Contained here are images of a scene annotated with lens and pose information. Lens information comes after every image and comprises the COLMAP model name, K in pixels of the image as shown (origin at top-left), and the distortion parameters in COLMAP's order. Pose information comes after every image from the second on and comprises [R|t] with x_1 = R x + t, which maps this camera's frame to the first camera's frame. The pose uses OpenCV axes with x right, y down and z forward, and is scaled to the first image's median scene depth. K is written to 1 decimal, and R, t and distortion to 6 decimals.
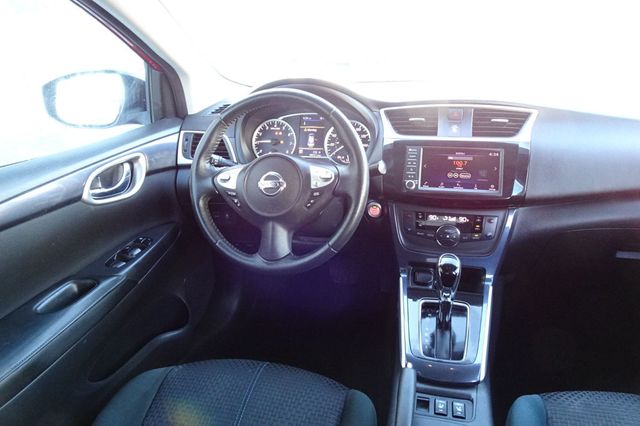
lens RADIAL K [[461.8, 0, 320.1], [0, 461.8, 210.8], [0, 0, 1]] dist [0.018460, -0.014056]
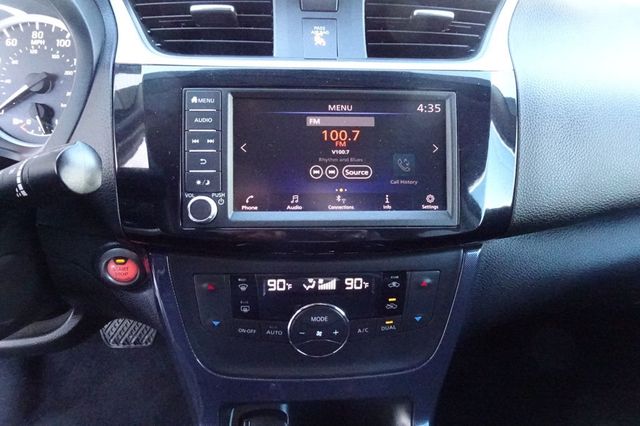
lens RADIAL K [[461.8, 0, 318.8], [0, 461.8, 207.2], [0, 0, 1]] dist [0.018460, -0.014056]
pose [[0.951999, -0.093777, 0.291383, 0.177332], [0.058047, 0.989951, 0.128951, -0.094644], [-0.300547, -0.105847, 0.947875, 0.659865]]
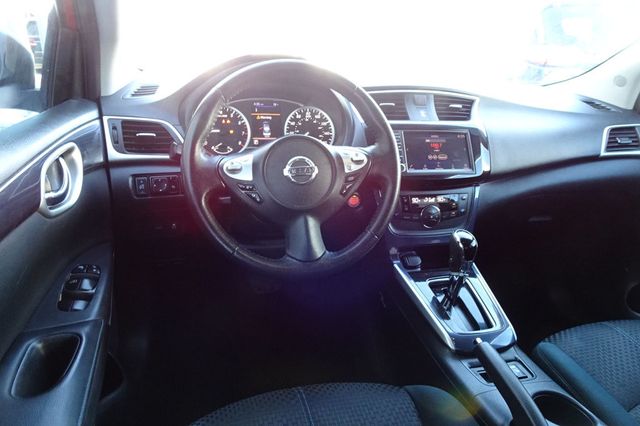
lens RADIAL K [[461.8, 0, 327.1], [0, 461.8, 212.5], [0, 0, 1]] dist [0.018460, -0.014056]
pose [[0.853663, -0.094630, 0.512158, -0.452275], [0.111474, 0.993765, -0.002189, 0.022348], [-0.508757, 0.058961, 0.858889, 0.234603]]
